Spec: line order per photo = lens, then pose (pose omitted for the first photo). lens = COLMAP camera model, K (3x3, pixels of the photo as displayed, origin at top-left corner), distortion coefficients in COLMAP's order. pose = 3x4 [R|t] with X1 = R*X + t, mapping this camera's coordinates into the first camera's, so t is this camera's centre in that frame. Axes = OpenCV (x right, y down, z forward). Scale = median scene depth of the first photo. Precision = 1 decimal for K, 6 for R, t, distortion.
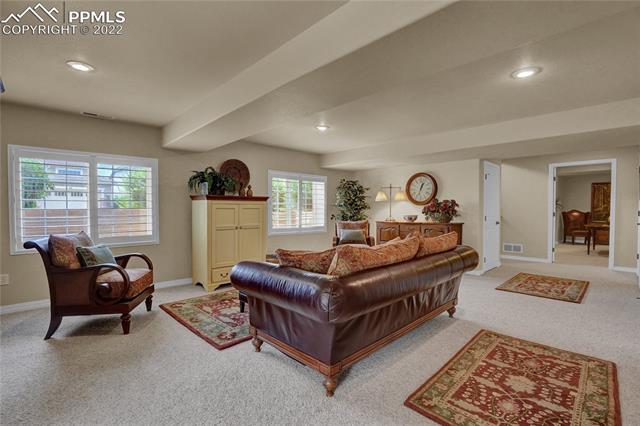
lens RADIAL K [[297.9, 0, 318.7], [0, 297.9, 215.2], [0, 0, 1]] dist [-0.059755, 0.022477]
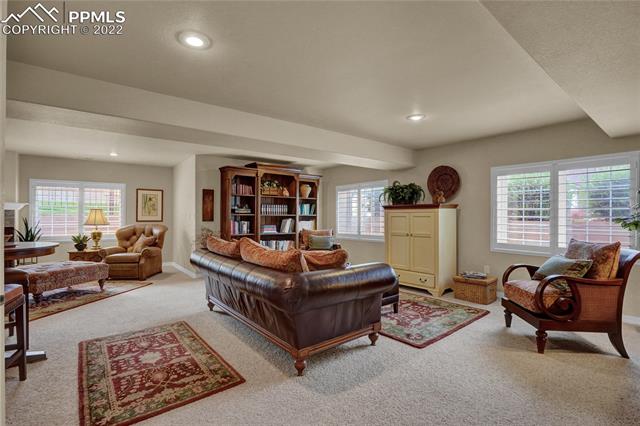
lens RADIAL K [[297.9, 0, 318.7], [0, 297.9, 215.2], [0, 0, 1]] dist [-0.059755, 0.022477]
pose [[-0.093179, -0.004825, -0.995638, 1.373681], [-0.022250, 0.999749, -0.002762, -0.029306], [0.995401, 0.021896, -0.093262, 1.332461]]
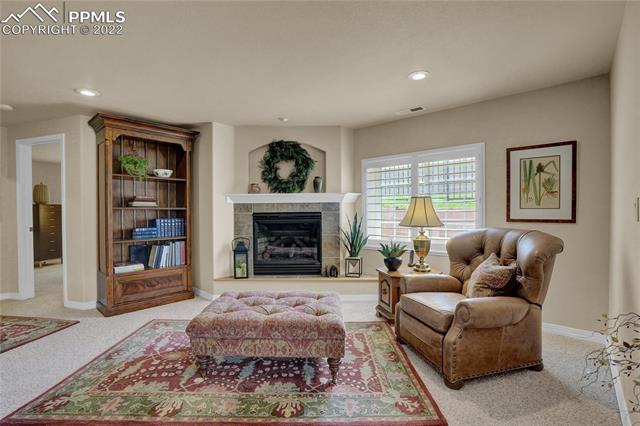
lens RADIAL K [[297.9, 0, 318.7], [0, 297.9, 215.2], [0, 0, 1]] dist [-0.059755, 0.022477]
pose [[-0.996948, 0.007360, -0.077721, -0.155082], [0.004461, 0.999290, 0.037407, -0.016092], [0.077941, 0.036946, -0.996273, 0.620223]]
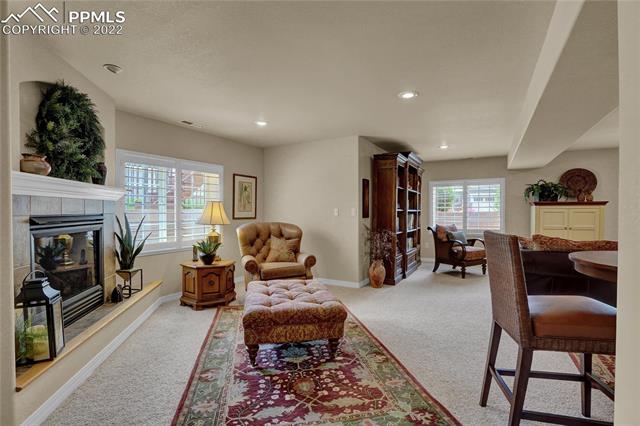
lens RADIAL K [[297.9, 0, 318.7], [0, 297.9, 215.2], [0, 0, 1]] dist [-0.059755, 0.022477]
pose [[0.283092, 0.013139, -0.959003, 0.940788], [-0.021923, 0.999734, 0.007226, 0.003834], [0.958842, 0.018978, 0.283305, -0.474859]]
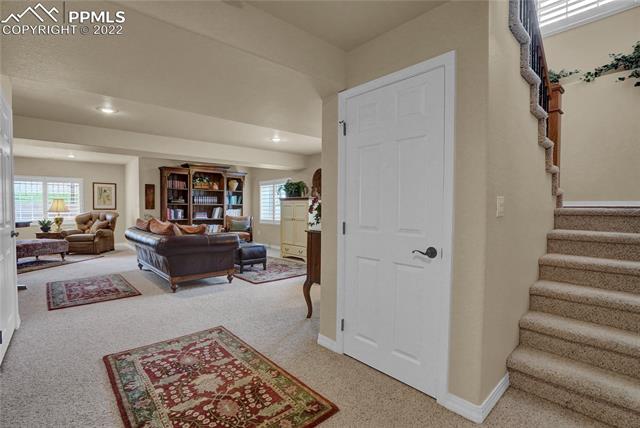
lens RADIAL K [[300.5, 0, 309.3], [0, 300.5, 215.2], [0, 0, 1]] dist [-0.013899, 0.000232]
pose [[-0.051896, 0.028975, -0.998232, 2.040177], [-0.026589, 0.999185, 0.030385, -0.041870], [0.998299, 0.028119, -0.051083, 1.974880]]
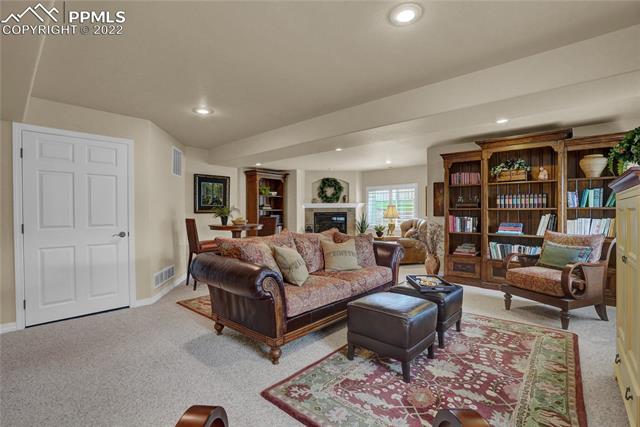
lens RADIAL K [[297.9, 0, 318.7], [0, 297.9, 215.7], [0, 0, 1]] dist [-0.059755, 0.022477]
pose [[-0.996957, 0.003102, -0.077898, 0.270712], [0.000495, 0.999440, 0.033469, -0.045469], [0.077958, 0.033329, -0.996399, 2.290666]]
